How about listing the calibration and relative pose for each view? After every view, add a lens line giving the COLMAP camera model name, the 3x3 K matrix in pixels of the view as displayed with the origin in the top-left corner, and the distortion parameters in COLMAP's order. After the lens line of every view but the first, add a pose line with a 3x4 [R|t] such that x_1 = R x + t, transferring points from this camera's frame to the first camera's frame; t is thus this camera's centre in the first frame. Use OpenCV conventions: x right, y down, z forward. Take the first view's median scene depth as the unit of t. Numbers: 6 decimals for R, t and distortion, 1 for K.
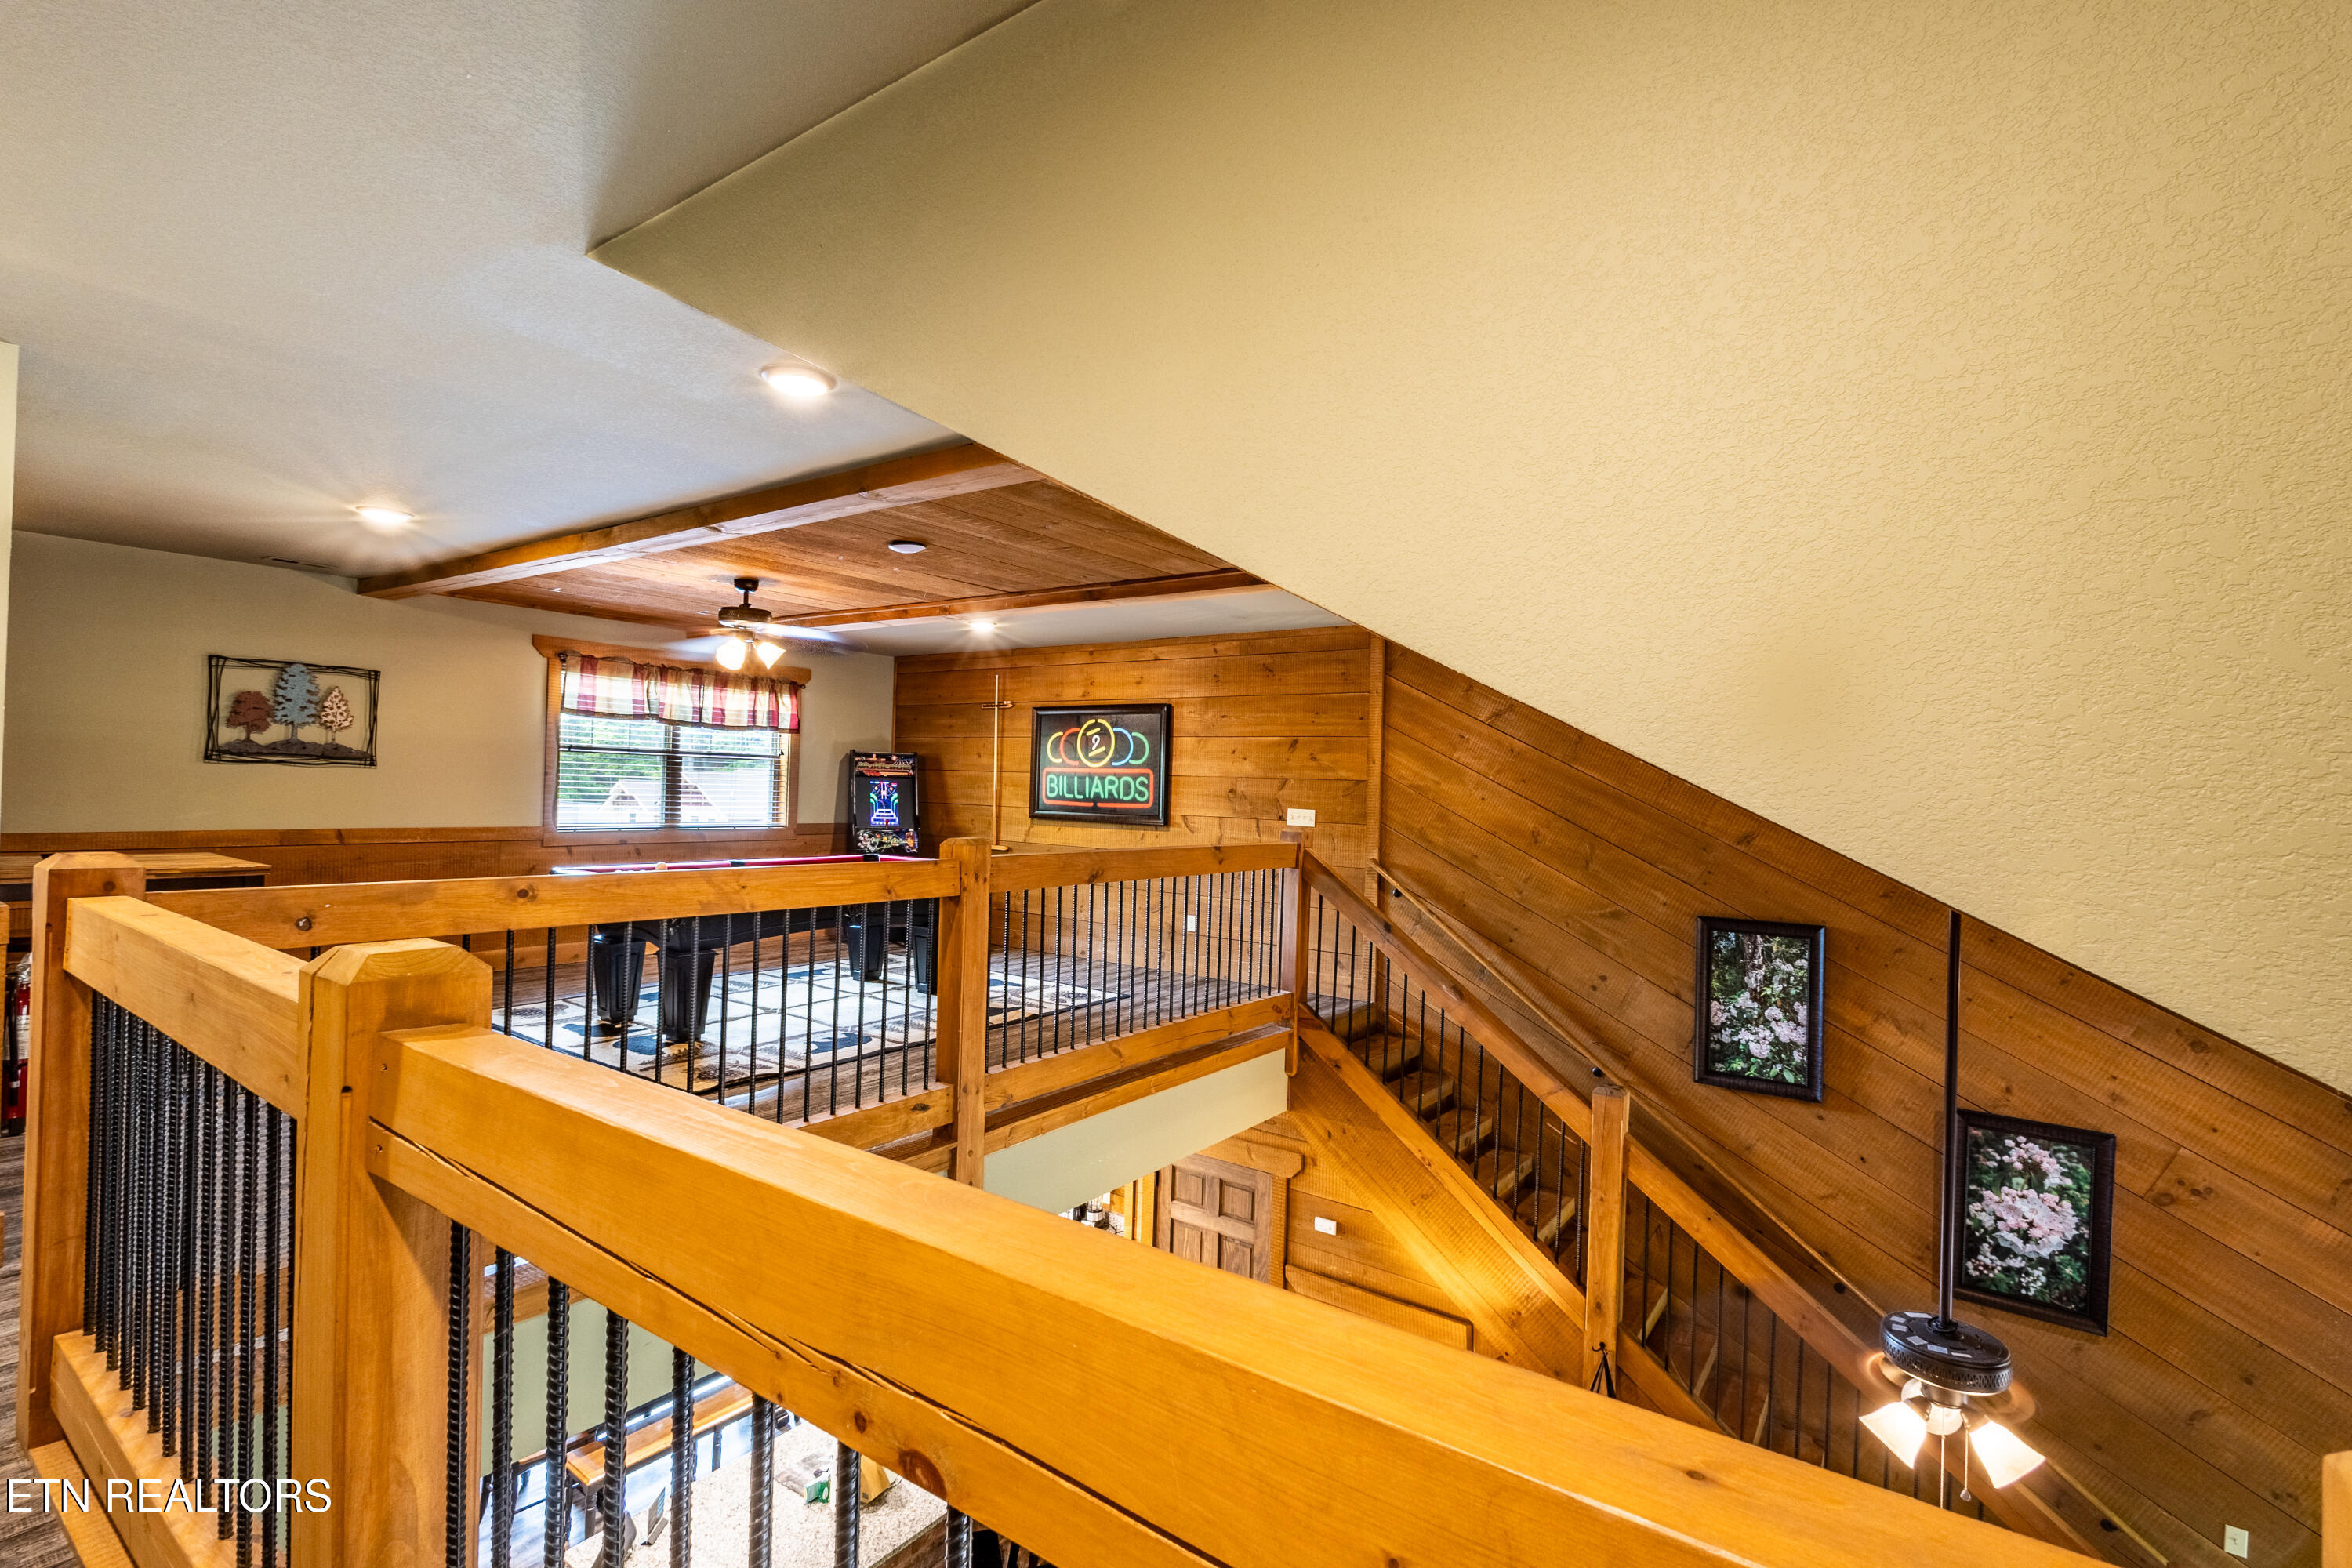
lens RADIAL K [[1077.4, 0, 1177.6], [0, 1077.4, 777.3], [0, 0, 1]] dist [0.011973, -0.003811]
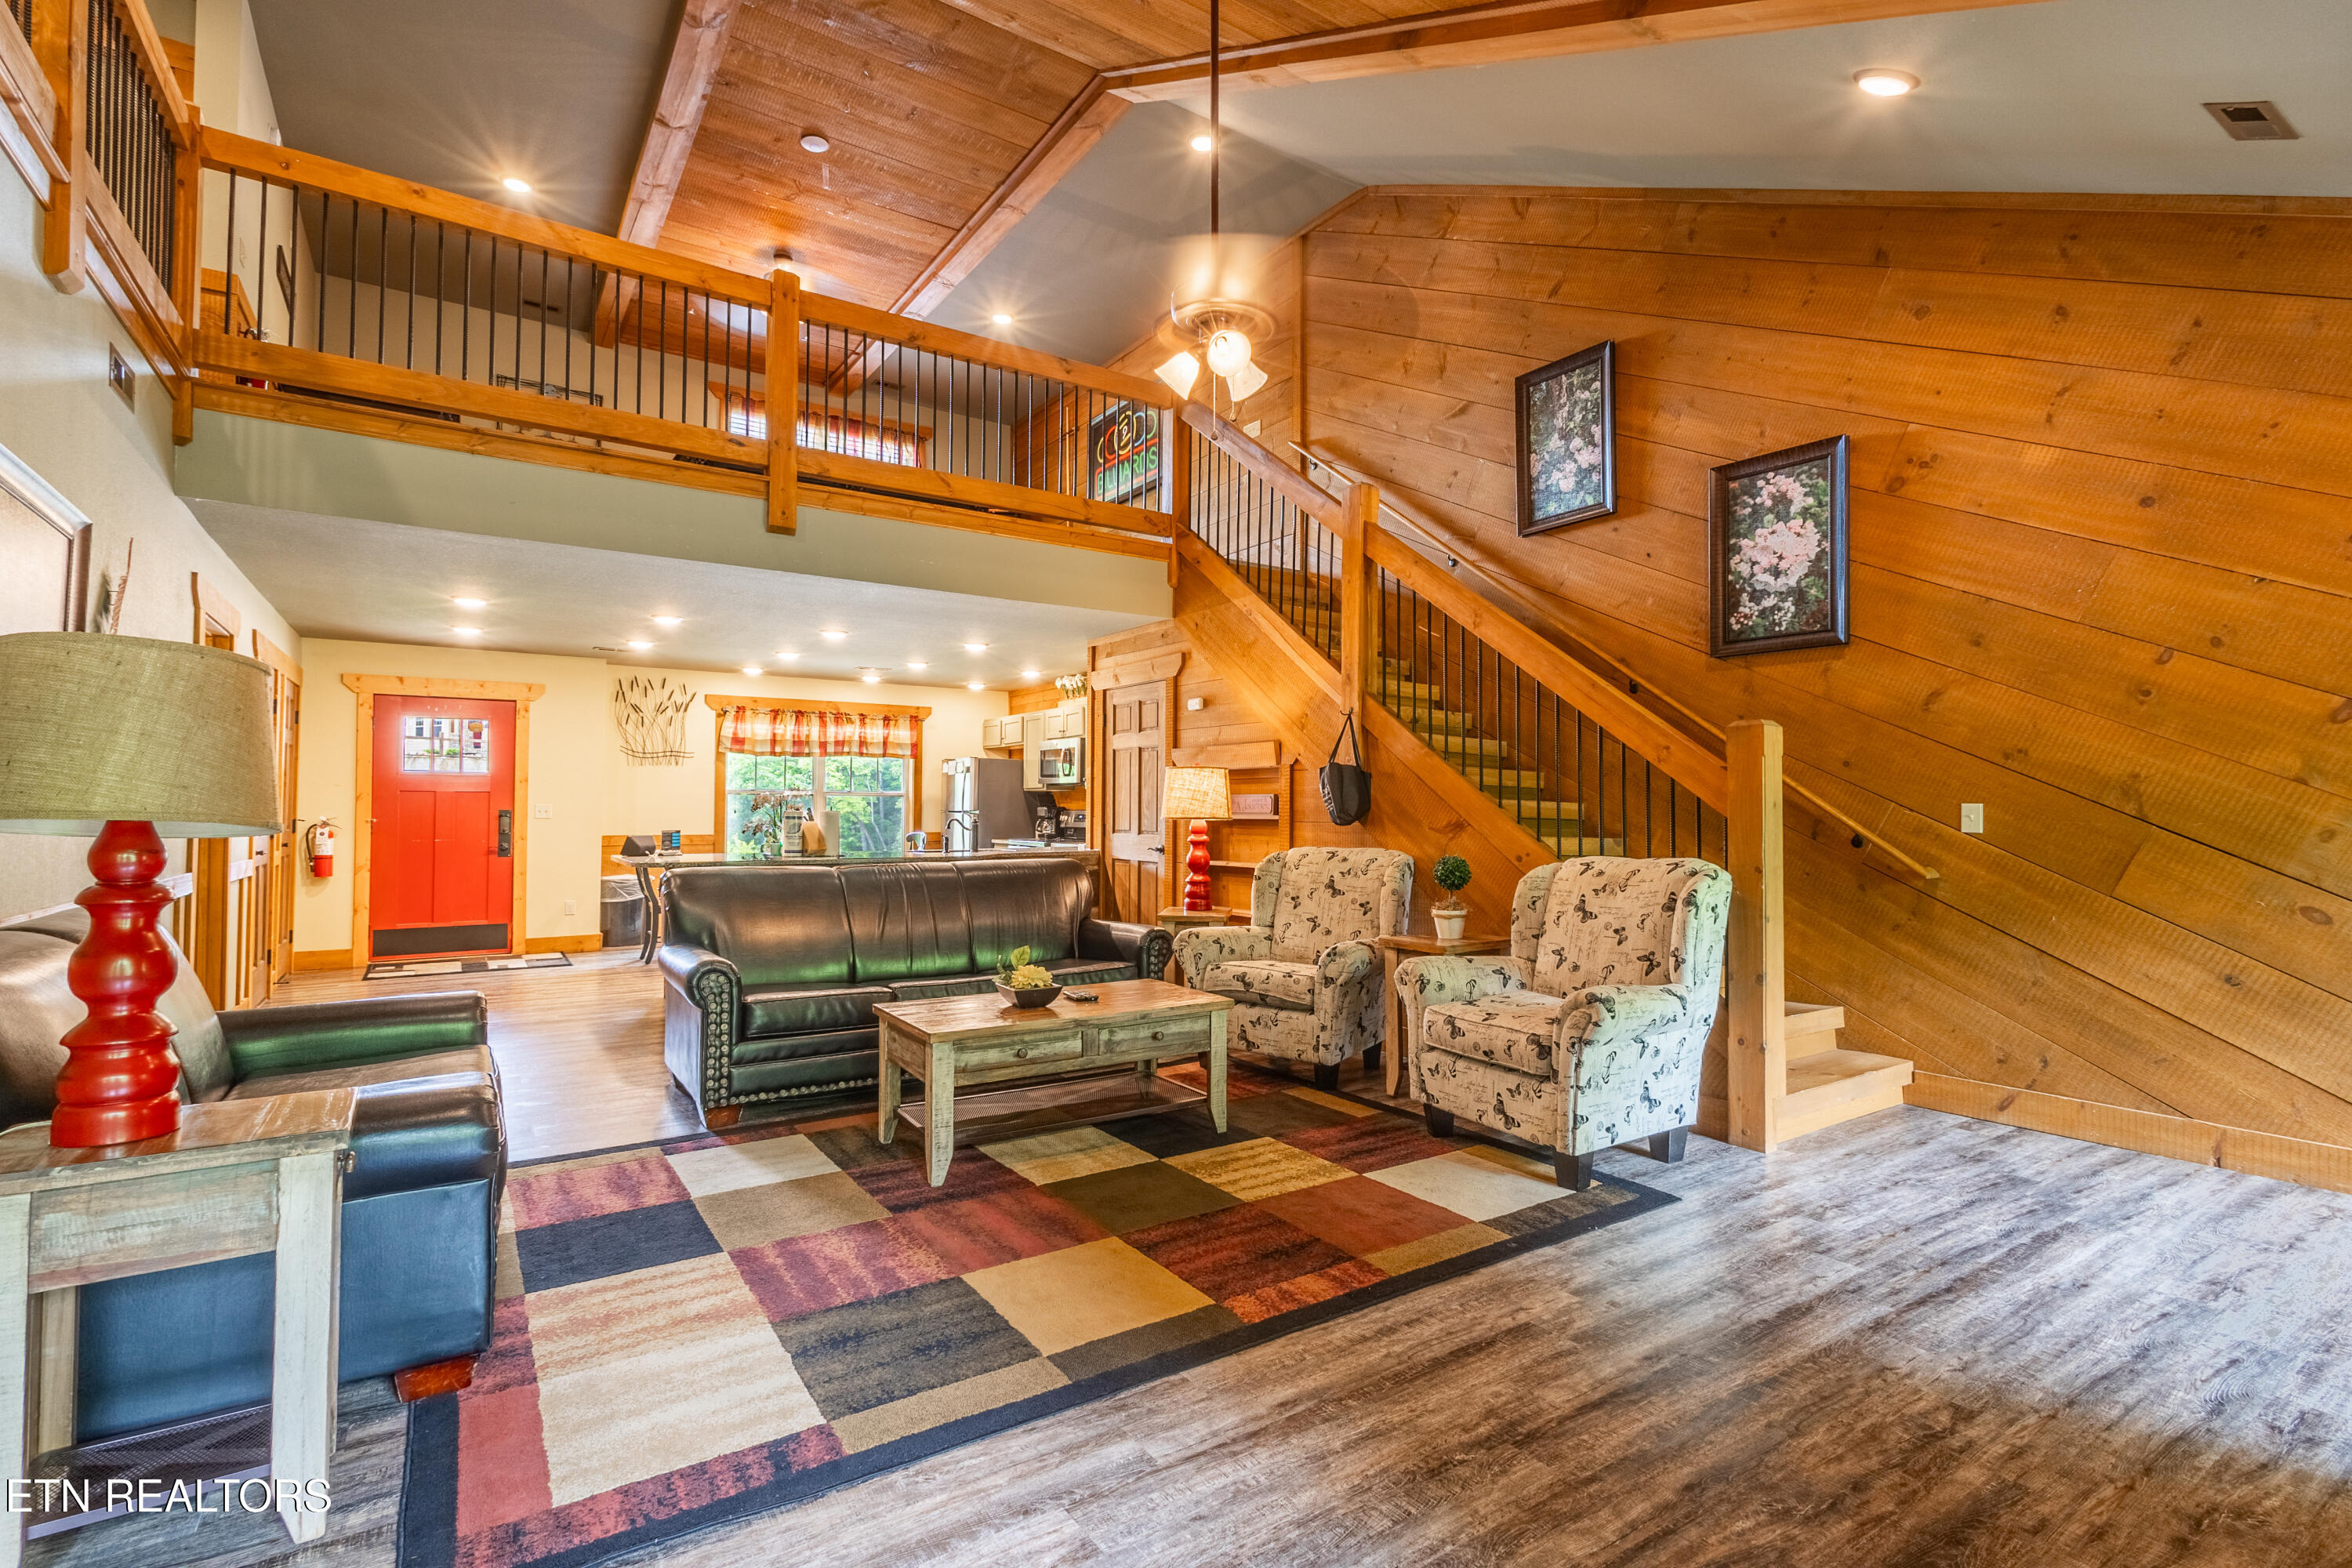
lens RADIAL K [[1077.4, 0, 1176.8], [0, 1077.4, 779.8], [0, 0, 1]] dist [0.011973, -0.003811]
pose [[0.936016, -0.035846, -0.350128, 0.549461], [0.026203, 0.999137, -0.032241, 0.564980], [0.350981, 0.021004, 0.936147, -0.086591]]
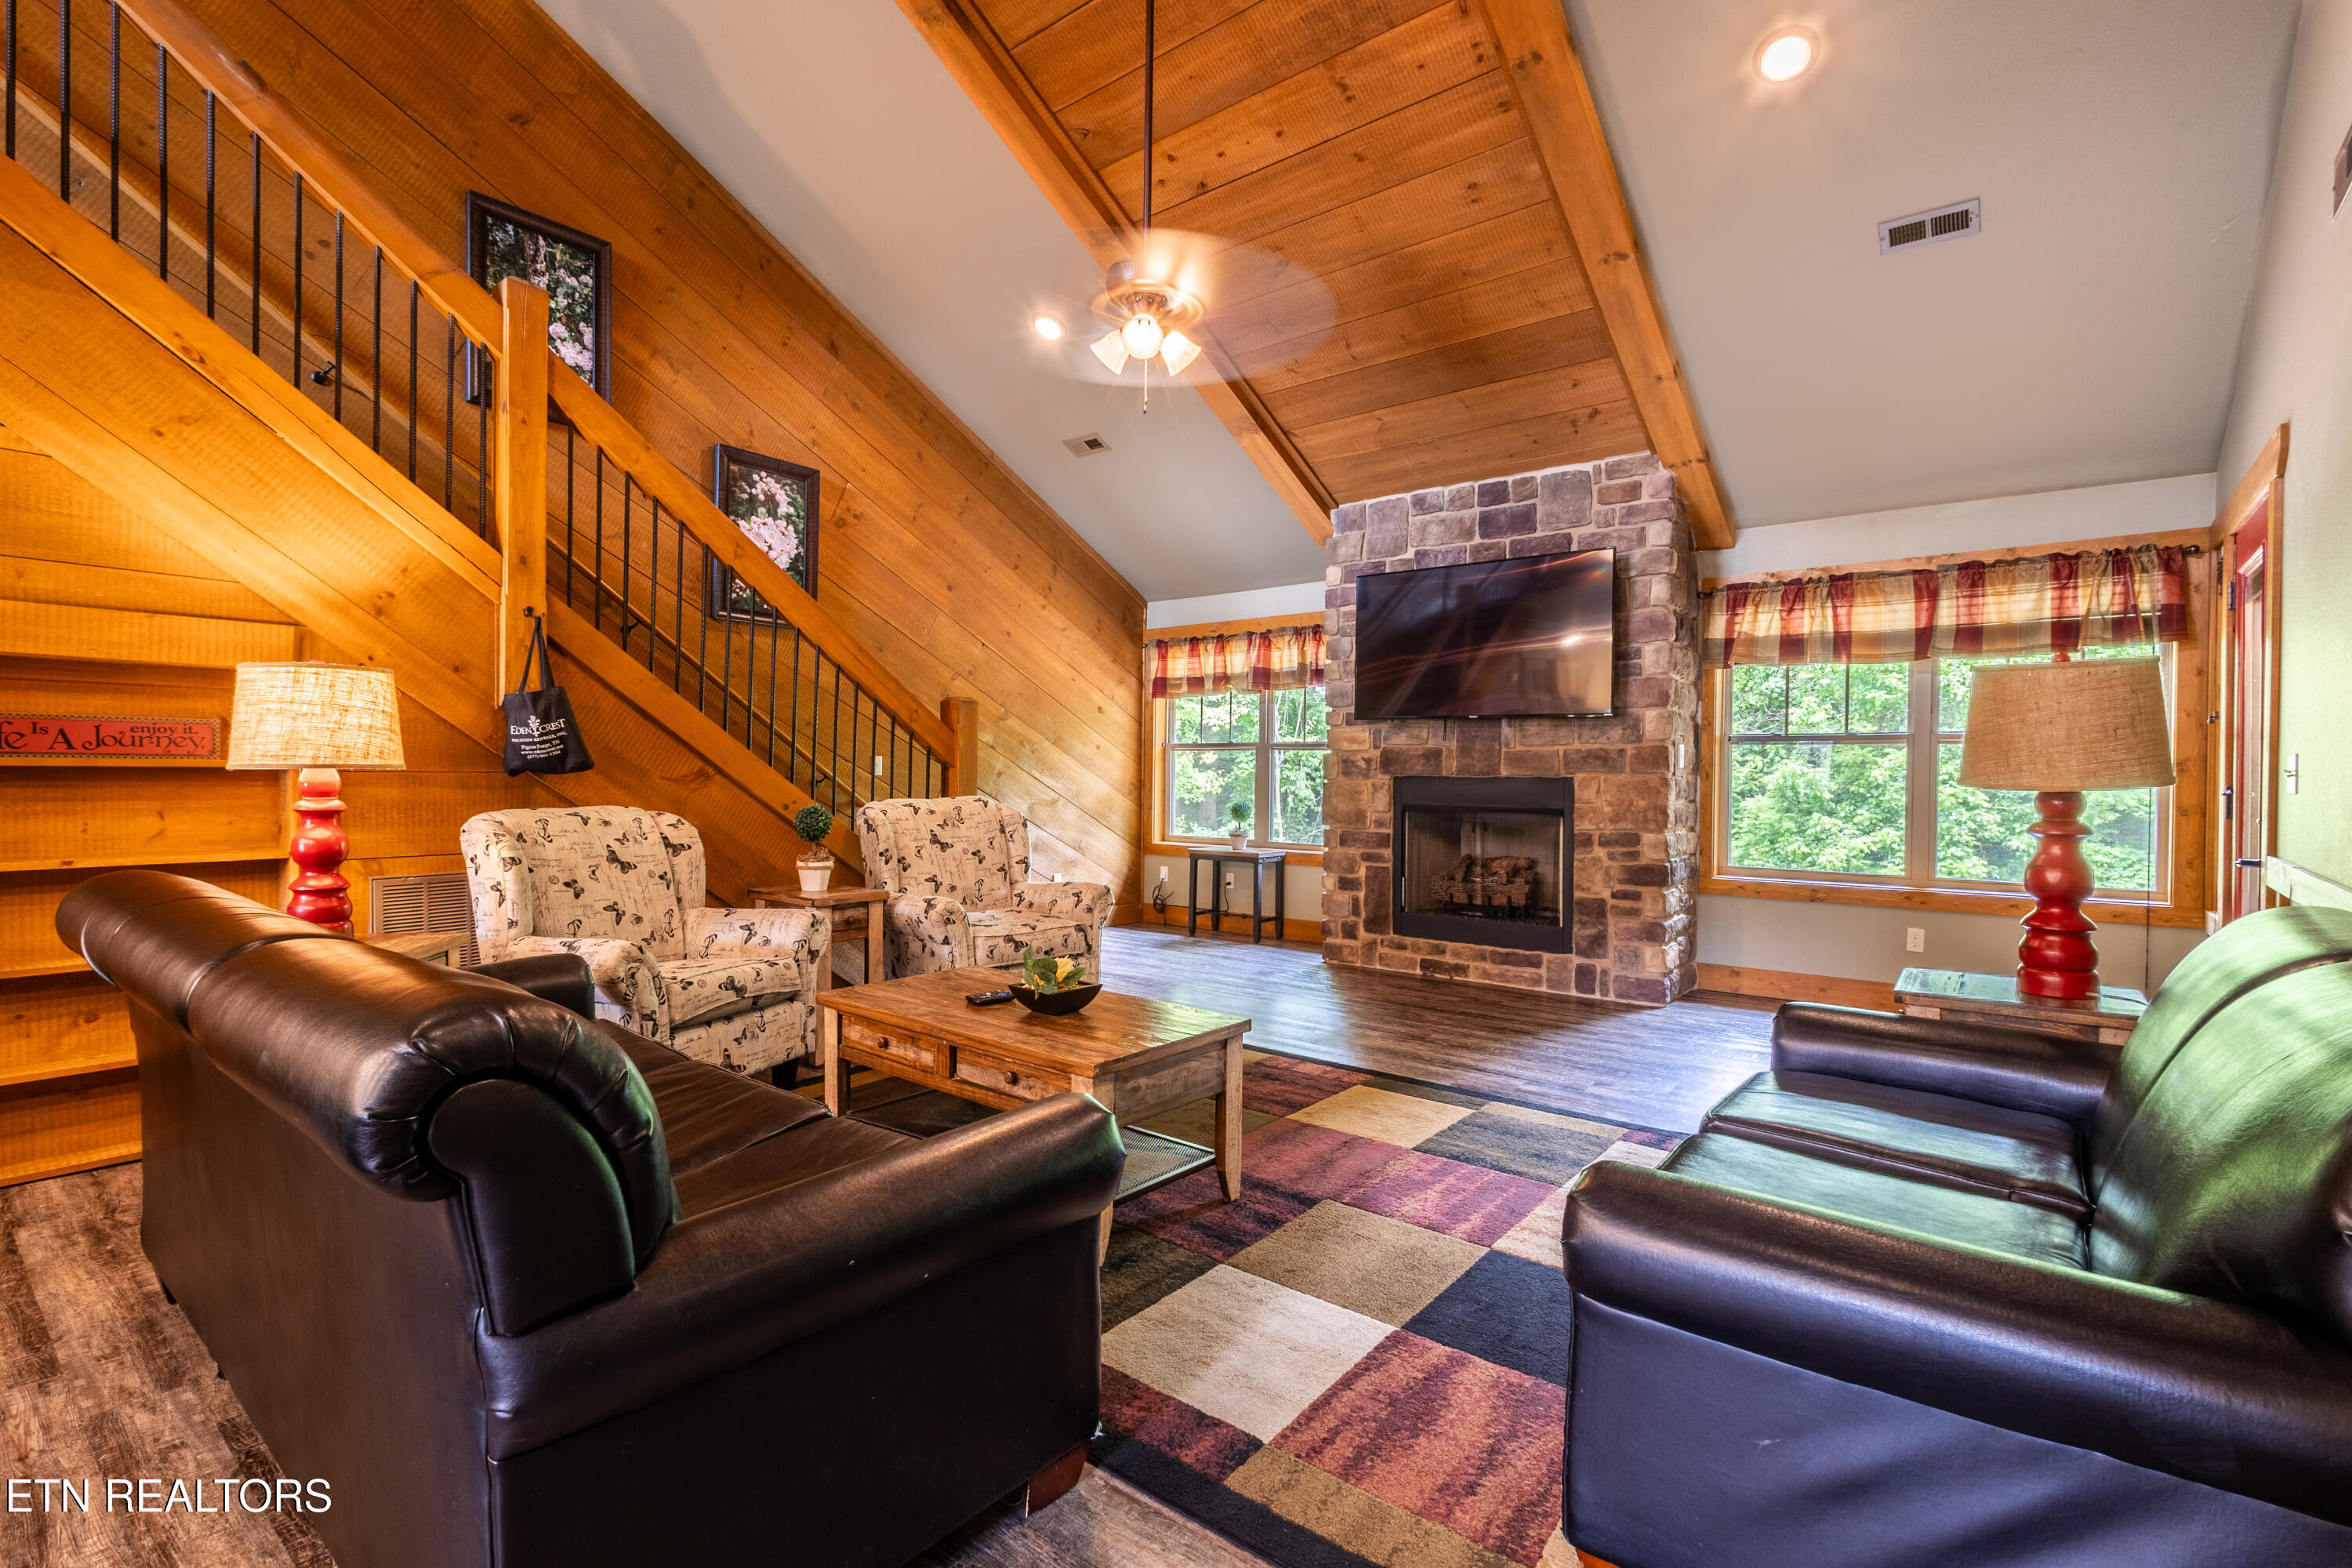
lens RADIAL K [[1077.4, 0, 1176.7], [0, 1077.4, 779.8], [0, 0, 1]] dist [0.011973, -0.003811]
pose [[0.053575, -0.036675, 0.997890, -0.320166], [-0.015071, 0.999182, 0.037532, 0.549224], [-0.998450, -0.017050, 0.052978, 0.447621]]
